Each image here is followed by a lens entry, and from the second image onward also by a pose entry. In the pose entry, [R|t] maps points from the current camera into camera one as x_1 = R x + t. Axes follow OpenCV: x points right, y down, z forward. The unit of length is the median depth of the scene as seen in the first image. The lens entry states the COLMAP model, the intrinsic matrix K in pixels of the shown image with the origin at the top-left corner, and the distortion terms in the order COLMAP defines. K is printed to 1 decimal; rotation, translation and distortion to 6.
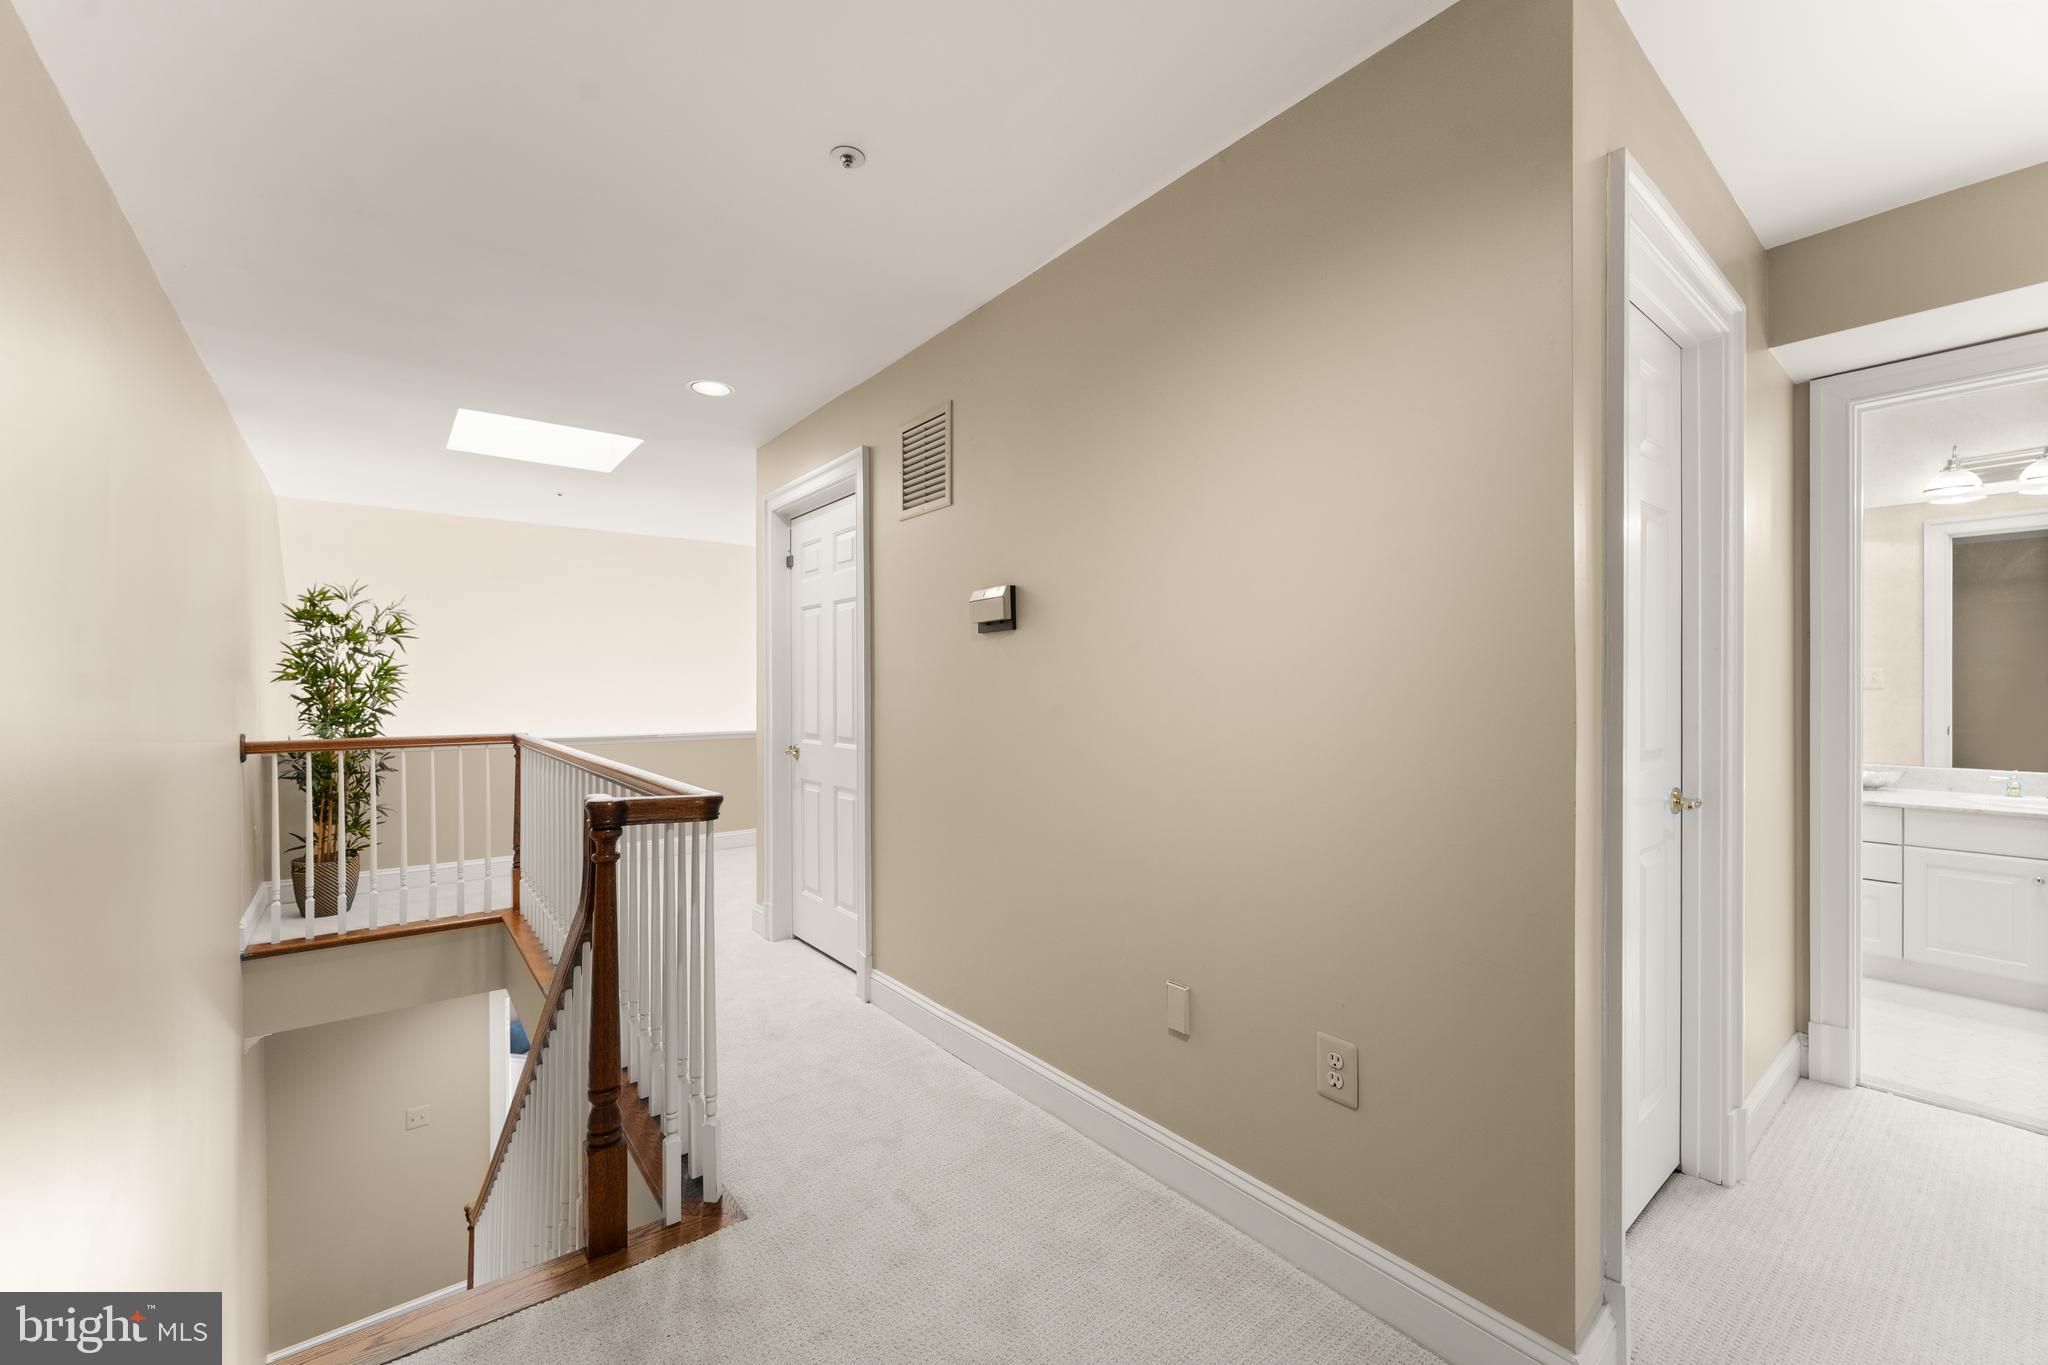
lens RADIAL K [[817.8, 0, 1024.5], [0, 817.8, 677.1], [0, 0, 1]] dist [-0.003406, -0.000230]
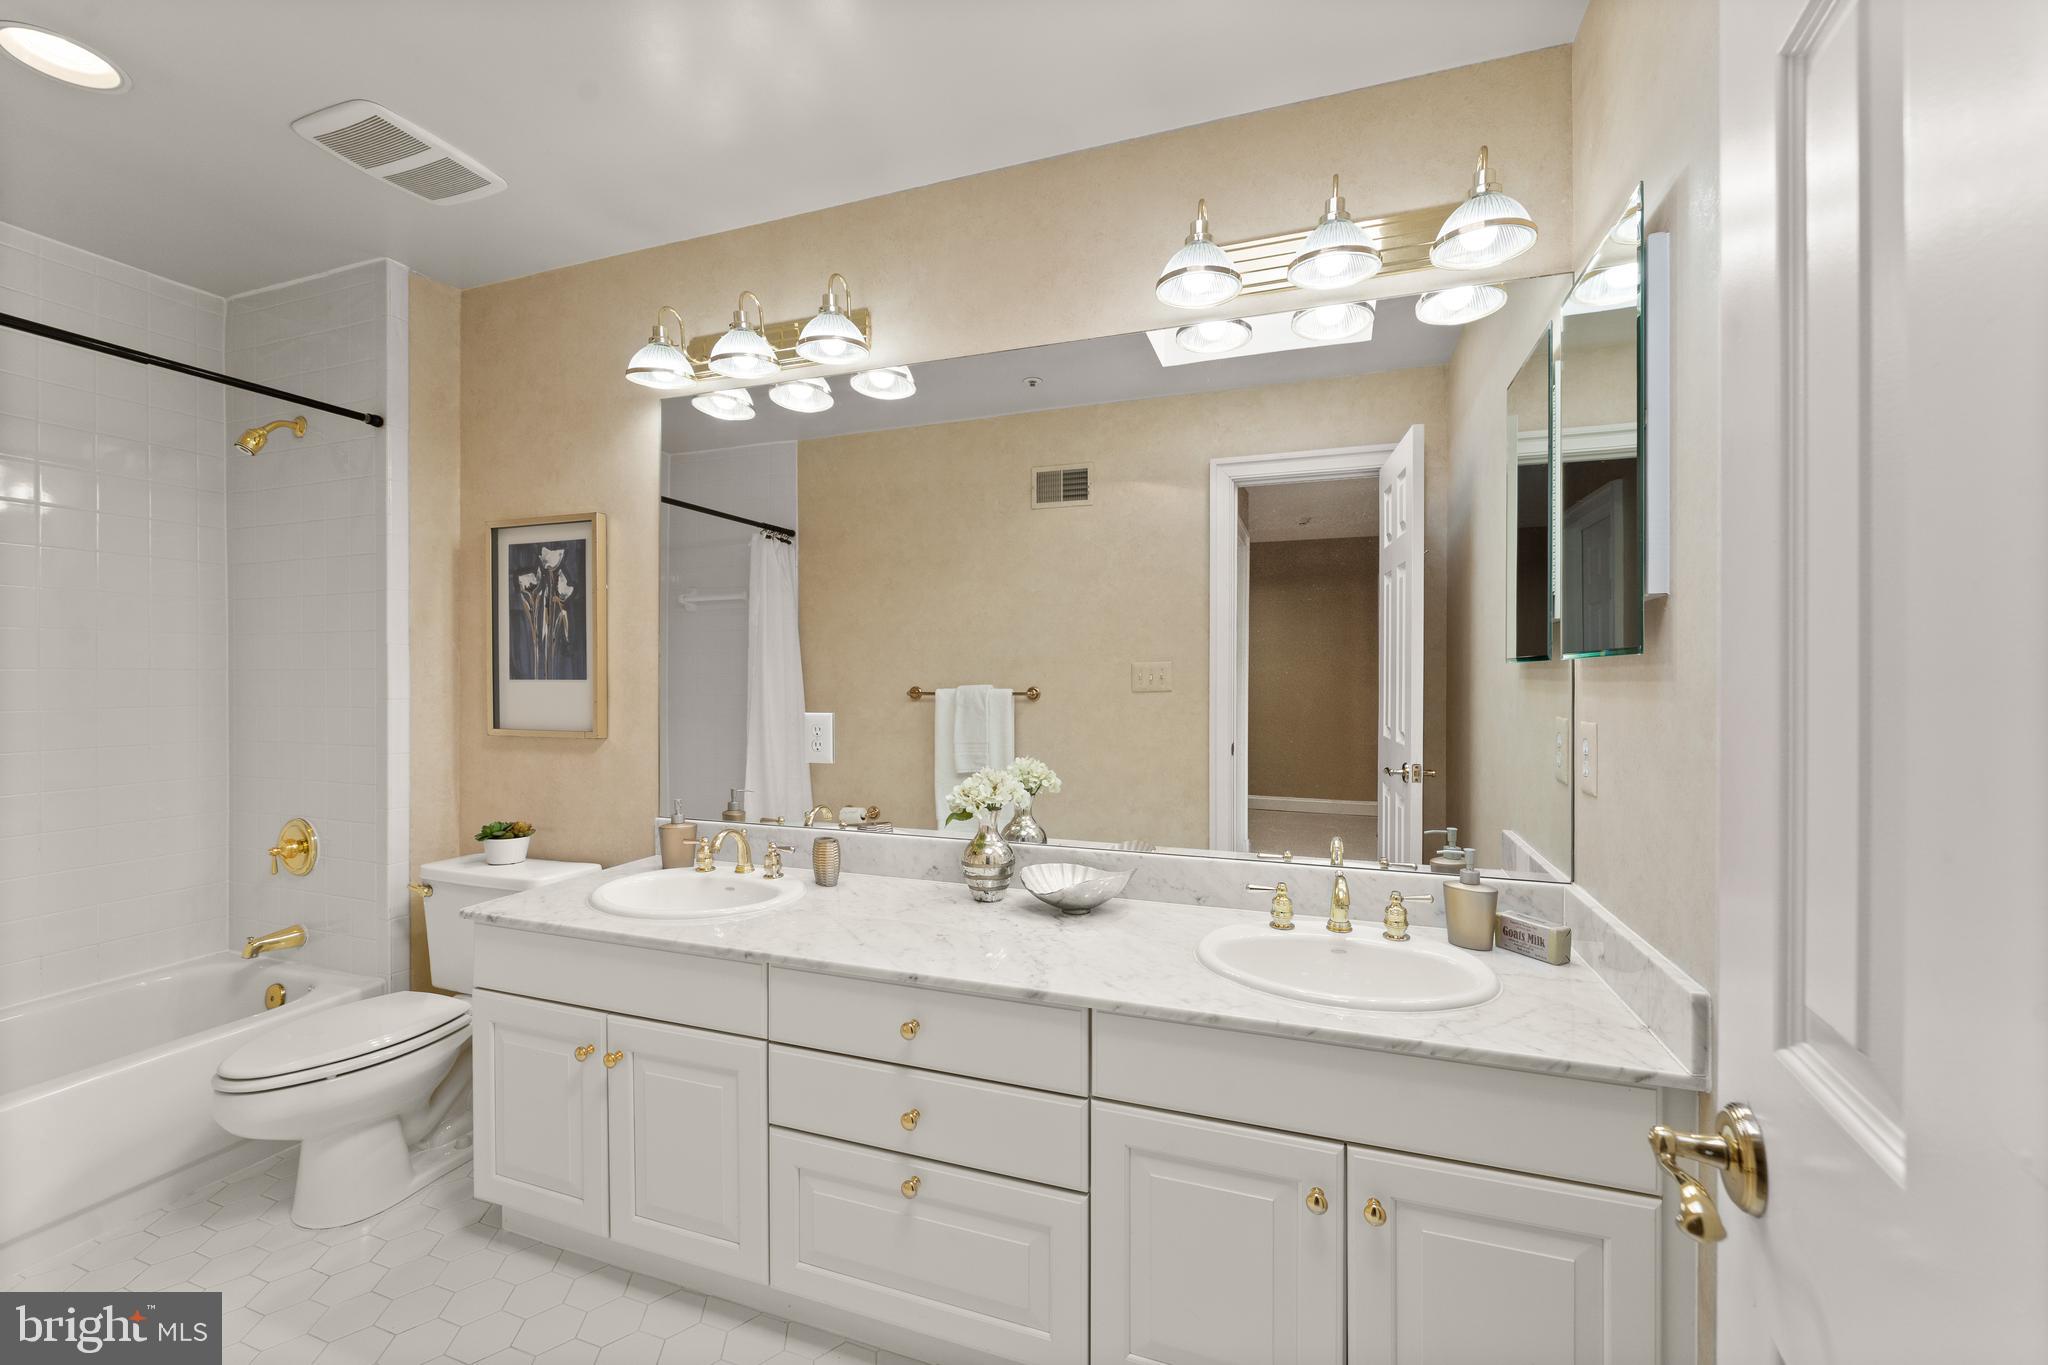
lens RADIAL K [[817.8, 0, 1024.5], [0, 817.8, 677.1], [0, 0, 1]] dist [-0.003406, -0.000230]
pose [[0.850465, -0.002780, 0.526025, 0.760642], [-0.002003, 0.999962, 0.008523, -0.005729], [-0.526028, -0.008302, 0.850427, 0.610687]]
